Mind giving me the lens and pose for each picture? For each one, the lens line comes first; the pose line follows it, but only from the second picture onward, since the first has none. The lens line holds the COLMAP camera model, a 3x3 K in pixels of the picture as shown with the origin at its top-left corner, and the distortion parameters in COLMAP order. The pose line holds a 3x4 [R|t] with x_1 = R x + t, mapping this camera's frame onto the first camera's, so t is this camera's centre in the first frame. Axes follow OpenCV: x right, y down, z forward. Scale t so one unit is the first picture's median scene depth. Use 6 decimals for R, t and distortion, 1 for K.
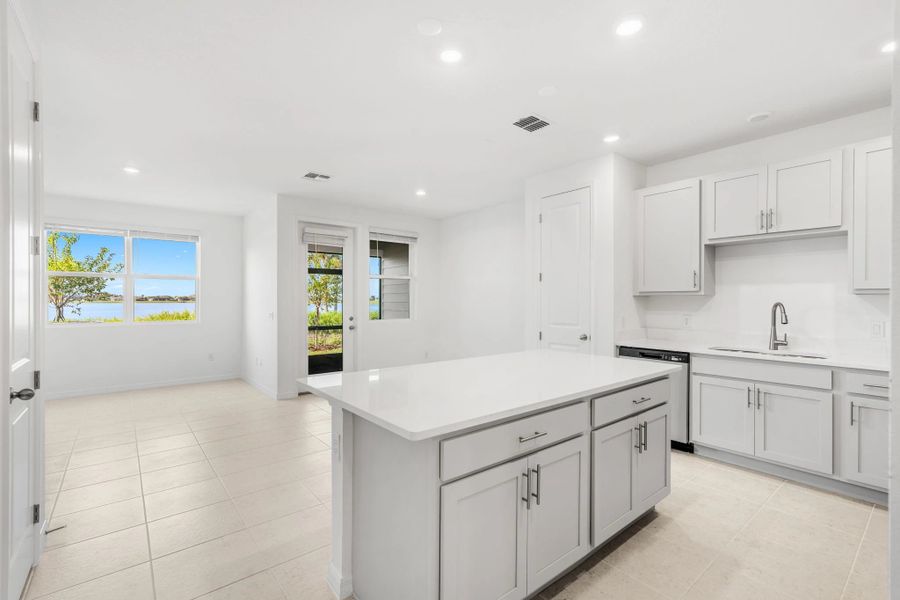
lens RADIAL K [[402.9, 0, 448.7], [0, 402.9, 302.0], [0, 0, 1]] dist [0.000544, 0.000218]
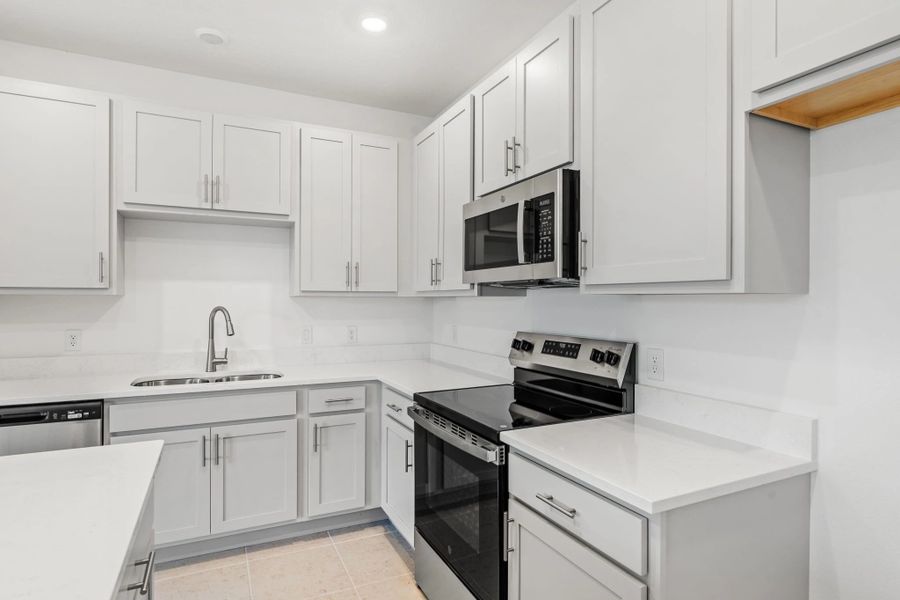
lens RADIAL K [[488.9, 0, 448.5], [0, 488.9, 299.4], [0, 0, 1]] dist [0.001630, -0.000760]
pose [[0.231659, -0.003698, 0.972790, 0.048648], [-0.001128, 0.999991, 0.004070, -0.015454], [-0.972796, -0.002040, 0.231653, 0.378578]]
